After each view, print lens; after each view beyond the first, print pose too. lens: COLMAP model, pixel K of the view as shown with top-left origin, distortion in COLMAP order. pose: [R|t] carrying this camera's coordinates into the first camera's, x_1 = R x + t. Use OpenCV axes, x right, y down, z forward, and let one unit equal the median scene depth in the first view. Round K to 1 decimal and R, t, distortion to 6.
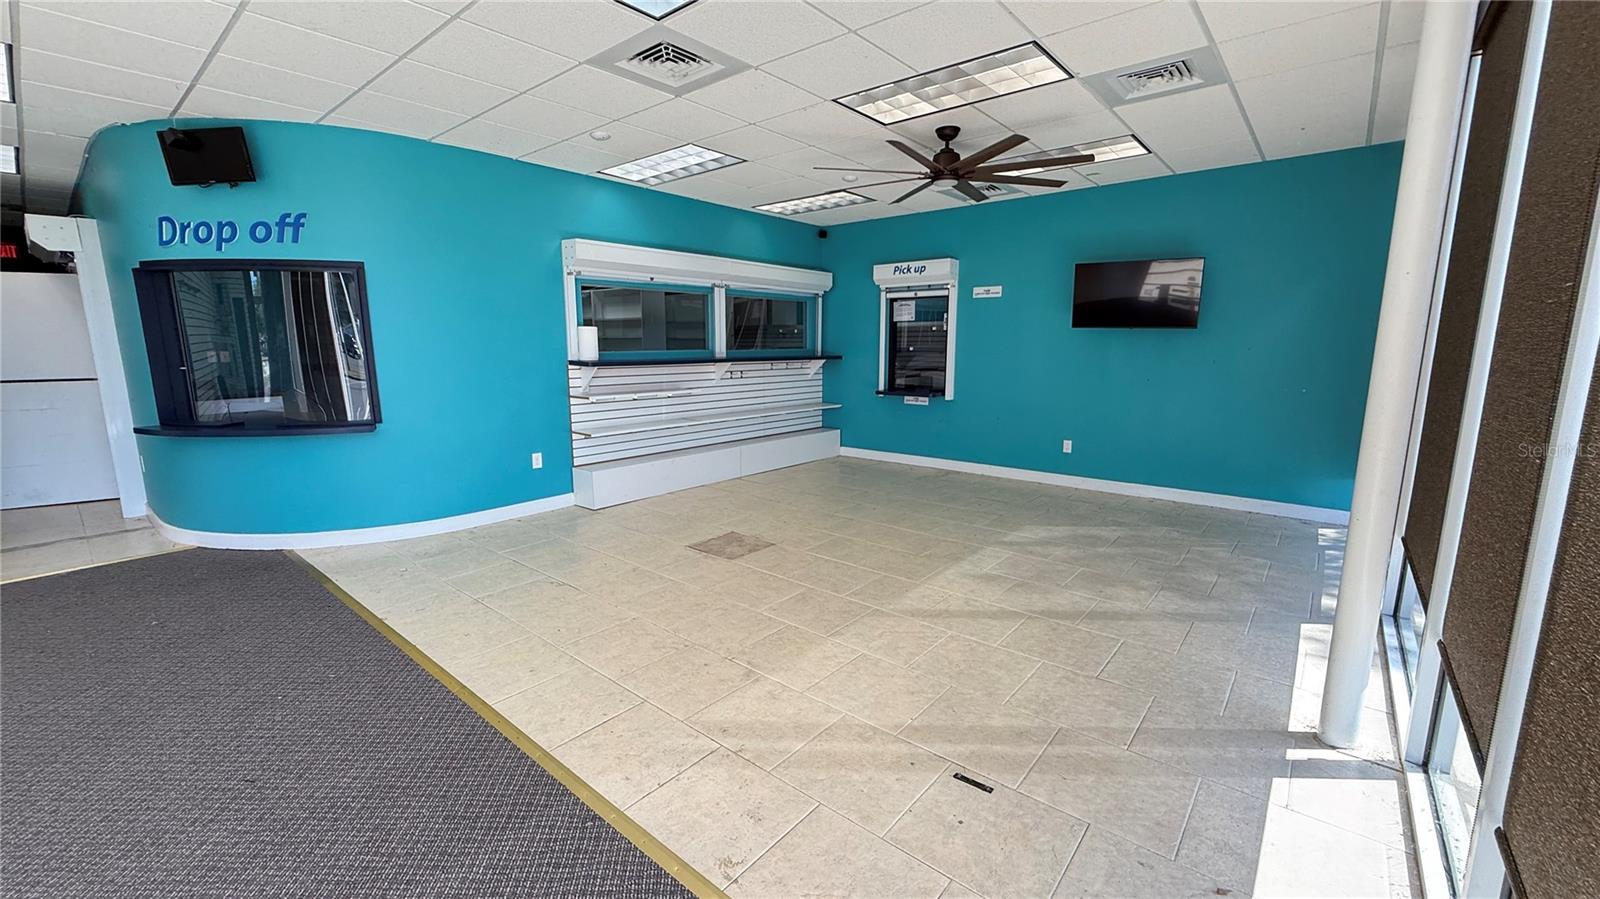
lens RADIAL K [[638.6, 0, 798.5], [0, 638.6, 451.5], [0, 0, 1]] dist [0.001316, 0.000059]
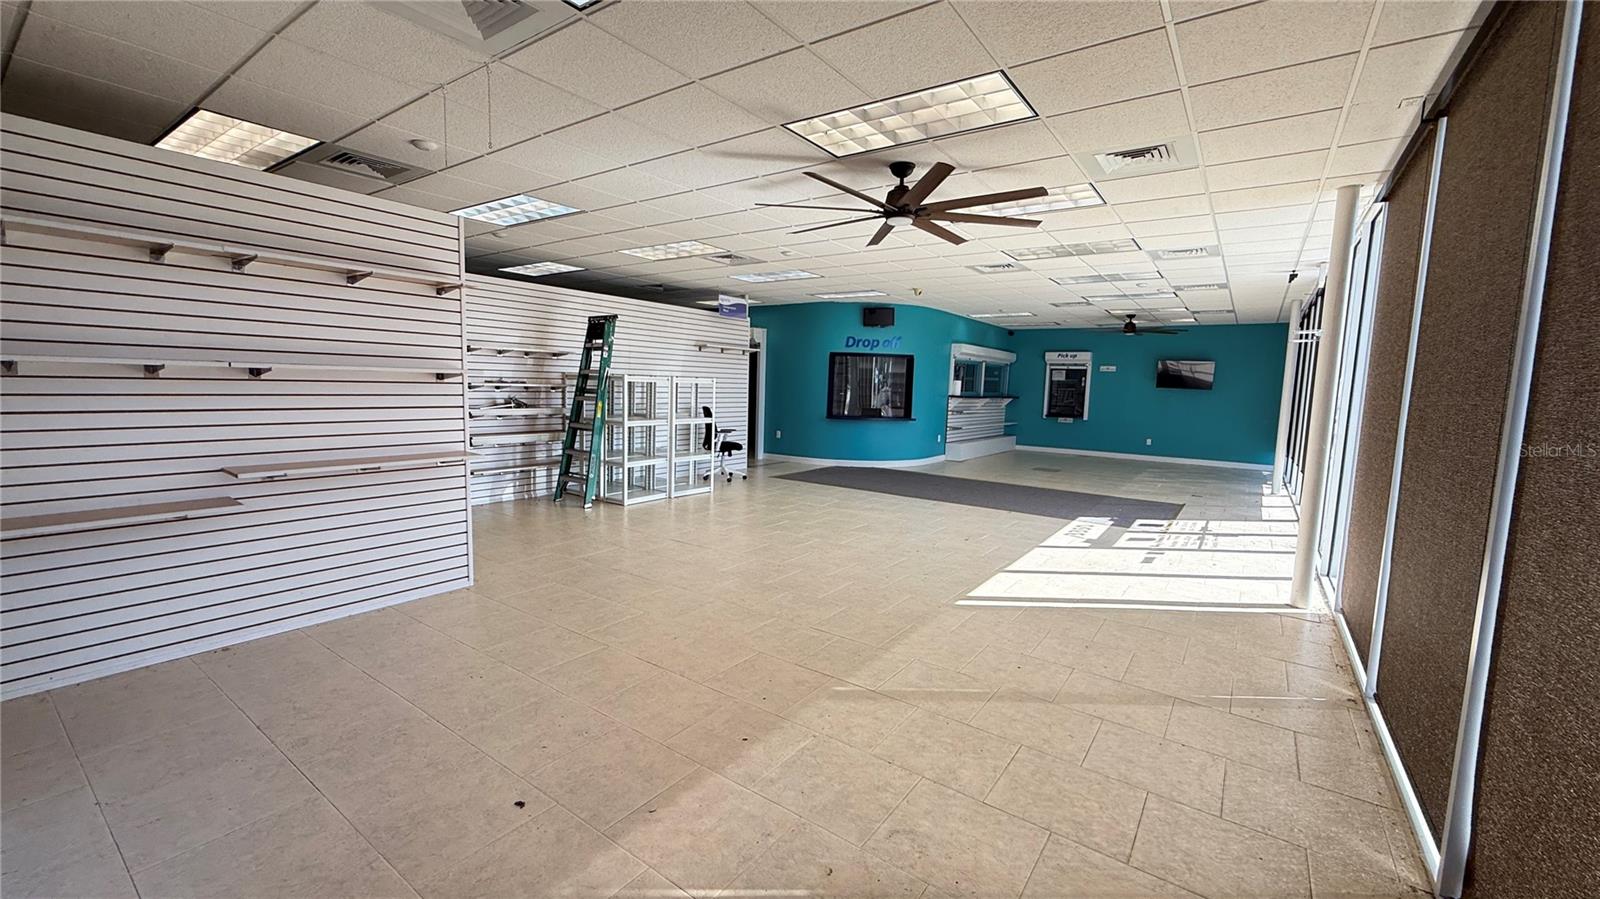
lens RADIAL K [[638.6, 0, 799.7], [0, 638.6, 446.7], [0, 0, 1]] dist [0.001316, 0.000059]
pose [[0.996204, 0.023887, 0.083710, -0.865154], [-0.018224, 0.997534, -0.067772, 0.163246], [-0.085123, 0.065989, 0.994183, -0.963196]]
